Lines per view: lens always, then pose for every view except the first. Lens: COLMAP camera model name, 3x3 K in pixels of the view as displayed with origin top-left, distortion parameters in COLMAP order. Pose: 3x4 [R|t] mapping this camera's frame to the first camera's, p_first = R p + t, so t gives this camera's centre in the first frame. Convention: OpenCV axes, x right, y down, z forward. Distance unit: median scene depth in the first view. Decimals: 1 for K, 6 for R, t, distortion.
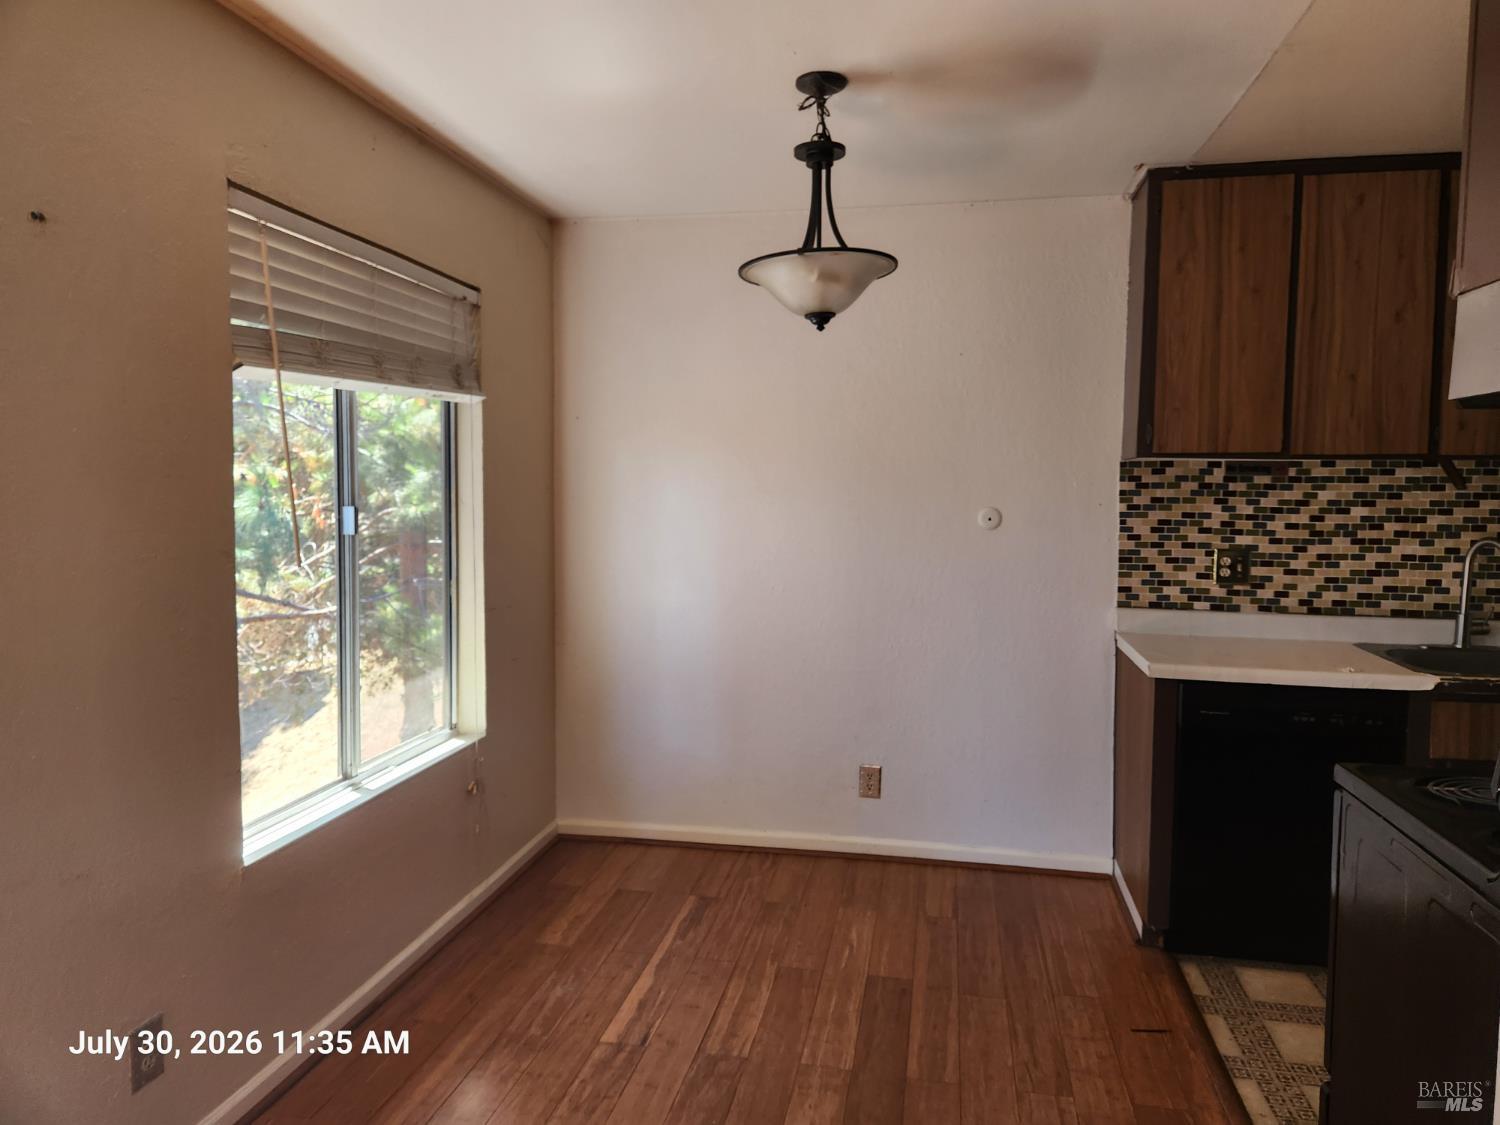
lens RADIAL K [[1004.0, 0, 747.5], [0, 1004.0, 554.0], [0, 0, 1]] dist [0.080100, -0.071844]
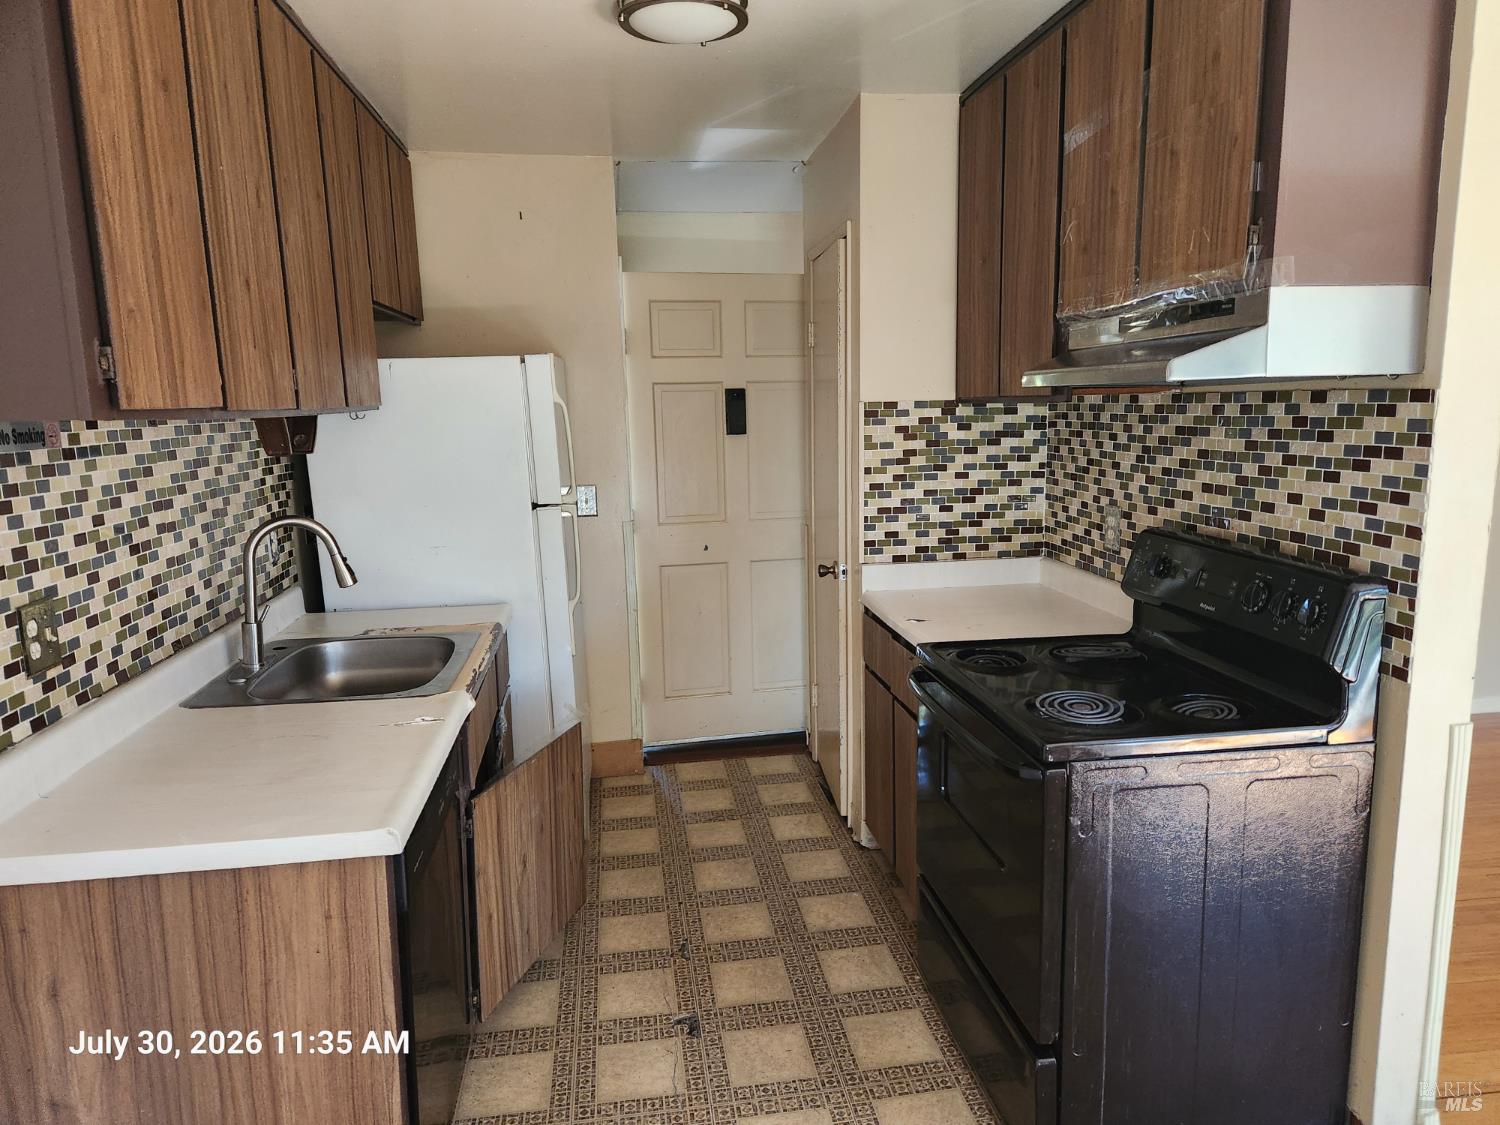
lens RADIAL K [[1004.0, 0, 759.4], [0, 1004.0, 570.2], [0, 0, 1]] dist [0.080100, -0.071844]
pose [[-0.339477, -0.161007, 0.926732, -0.101338], [0.079250, 0.976842, 0.198744, -0.091540], [-0.937270, 0.140912, -0.318856, 0.836465]]
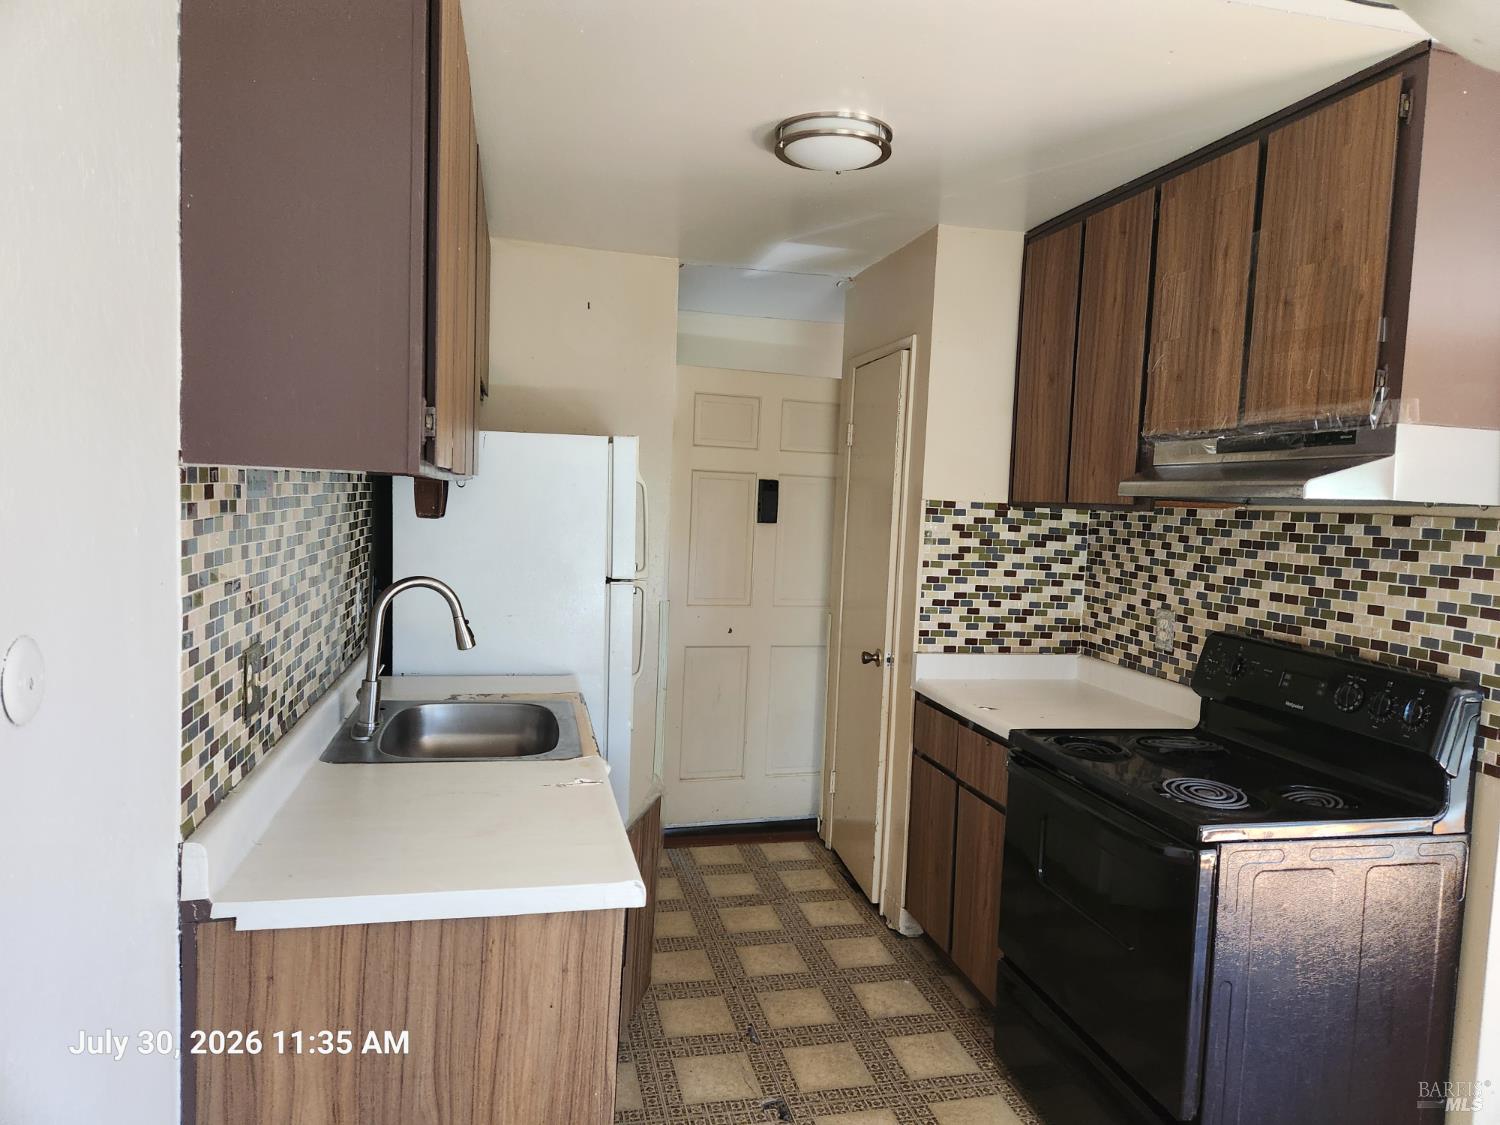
lens RADIAL K [[1004.0, 0, 752.4], [0, 1004.0, 561.5], [0, 0, 1]] dist [0.080100, -0.071844]
pose [[-0.422823, -0.087930, 0.901936, -0.073562], [0.013782, 0.994542, 0.103419, -0.095063], [-0.906107, 0.056159, -0.419304, 0.995660]]
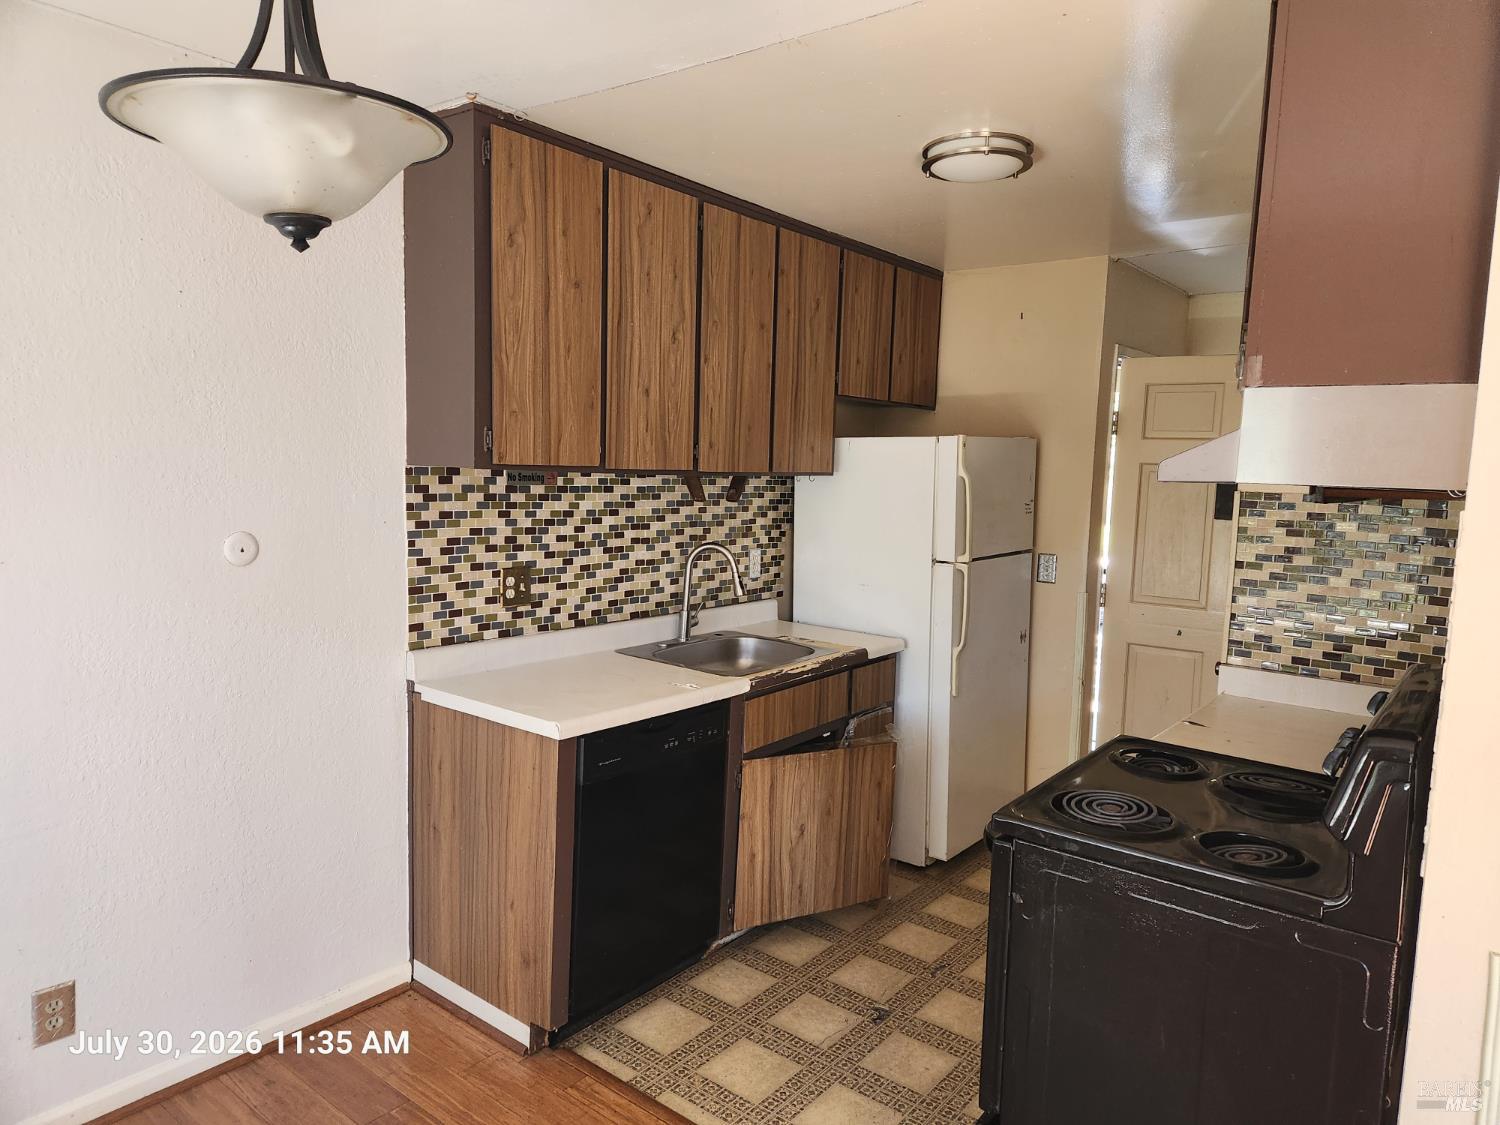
lens RADIAL K [[1004.0, 0, 759.6], [0, 1004.0, 565.6], [0, 0, 1]] dist [0.080100, -0.071844]
pose [[0.450744, -0.086434, 0.888459, -0.218062], [0.031941, 0.996225, 0.080713, -0.071797], [-0.892082, -0.008003, 0.451803, 0.411856]]
